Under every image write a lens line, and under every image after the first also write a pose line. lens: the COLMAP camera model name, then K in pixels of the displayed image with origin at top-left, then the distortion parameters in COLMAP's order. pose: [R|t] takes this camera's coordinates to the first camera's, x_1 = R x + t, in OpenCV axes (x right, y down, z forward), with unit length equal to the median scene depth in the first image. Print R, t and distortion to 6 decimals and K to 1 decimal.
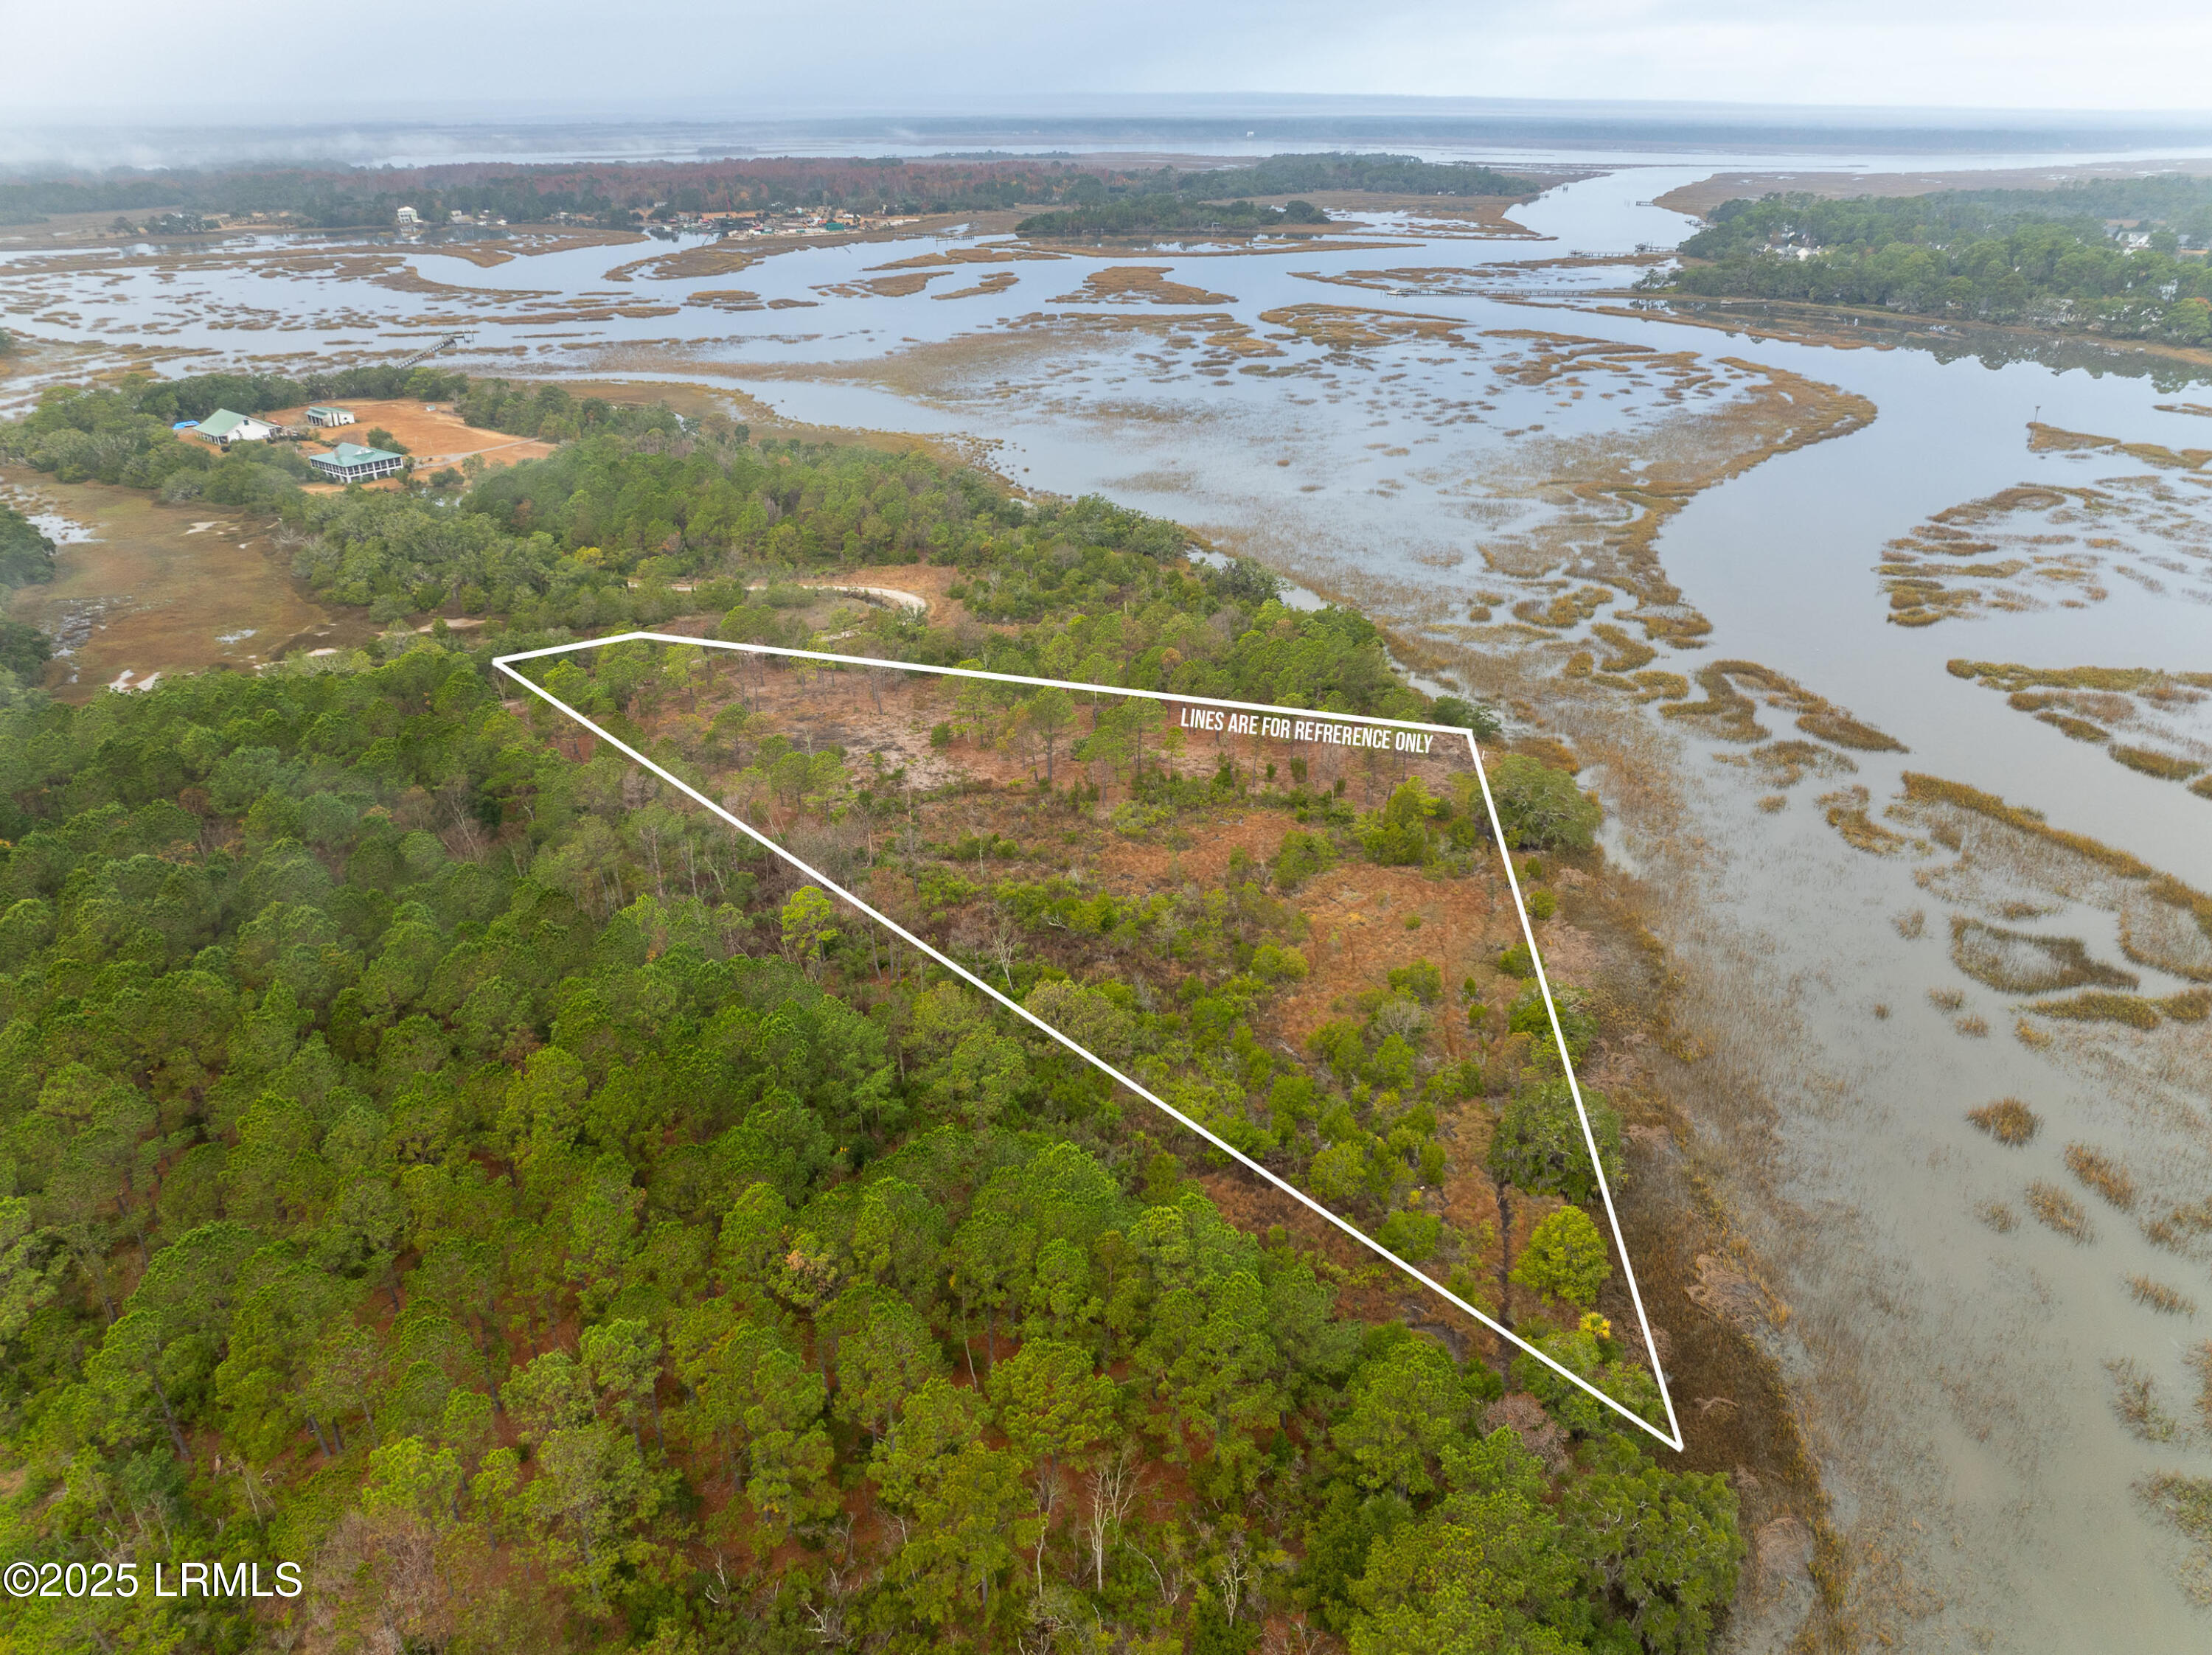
lens RADIAL K [[1574.5, 0, 1111.7], [0, 1574.5, 816.2], [0, 0, 1]] dist [-0.050445, 0.020830]
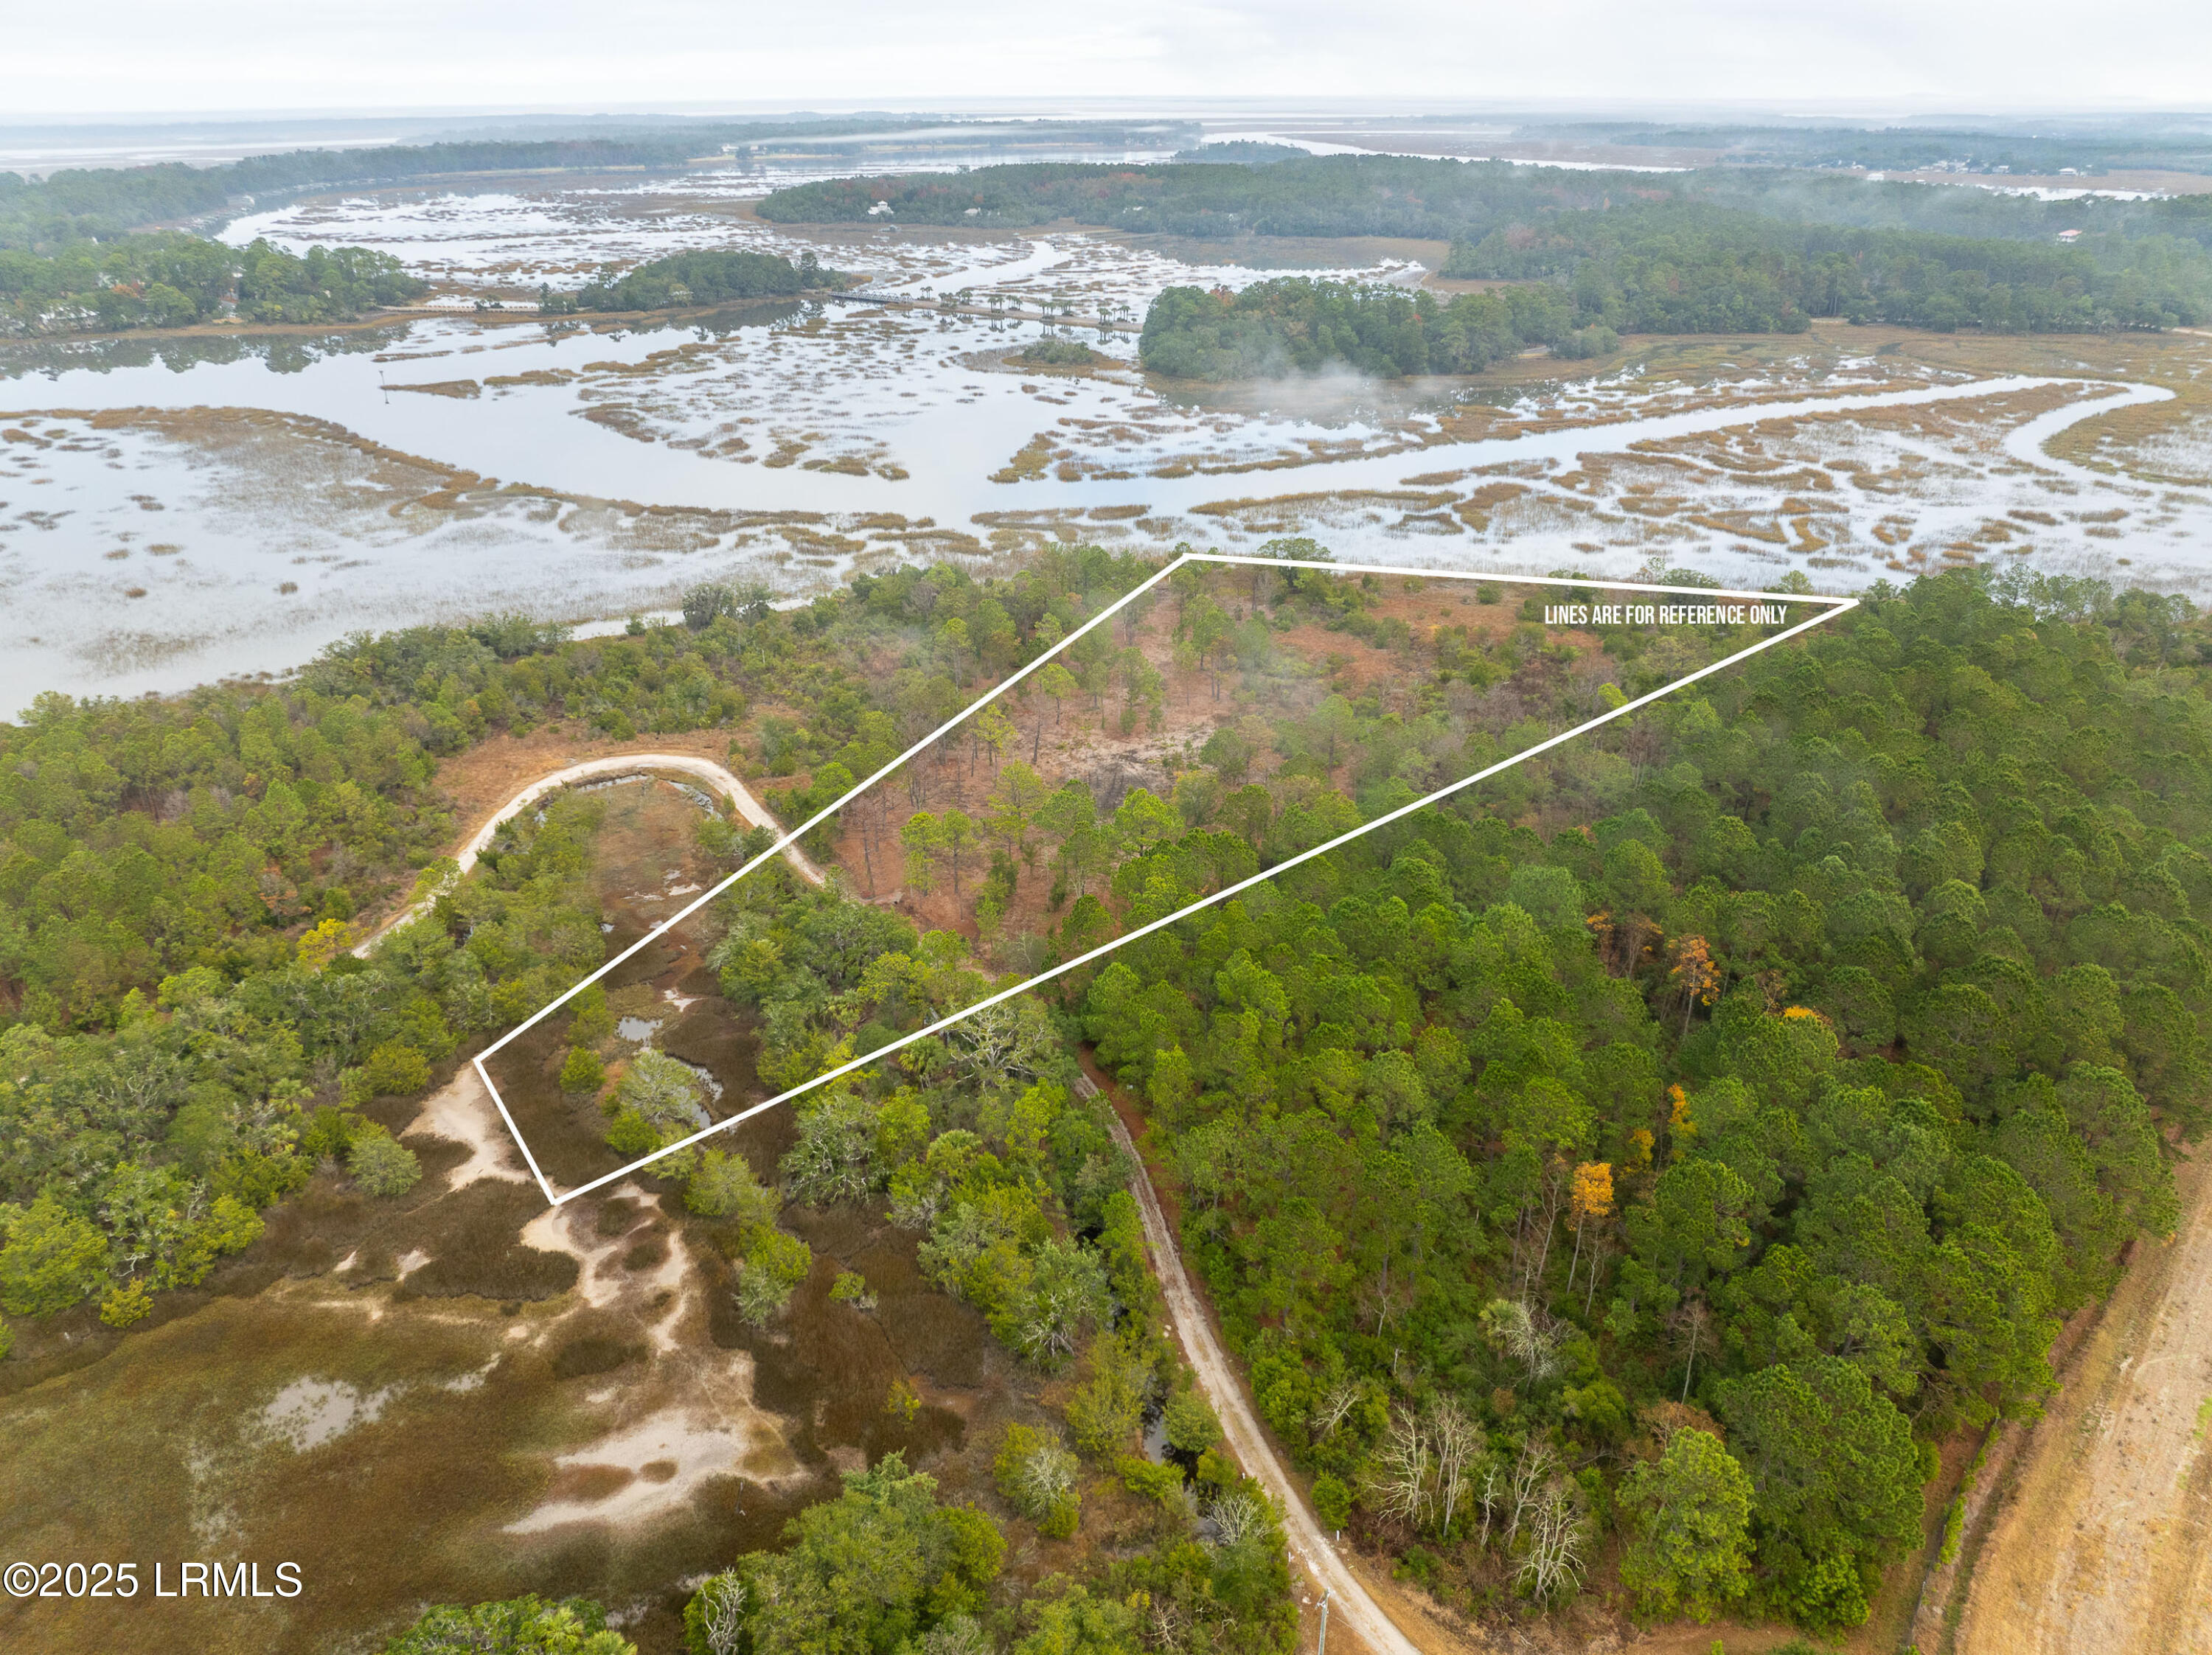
lens RADIAL K [[1574.5, 0, 1111.7], [0, 1574.5, 816.2], [0, 0, 1]] dist [-0.050445, 0.020830]
pose [[0.046489, -0.420993, 0.905872, -0.382768], [0.422138, 0.830177, 0.364151, -0.136733], [-0.905339, 0.365473, 0.216311, 0.298239]]
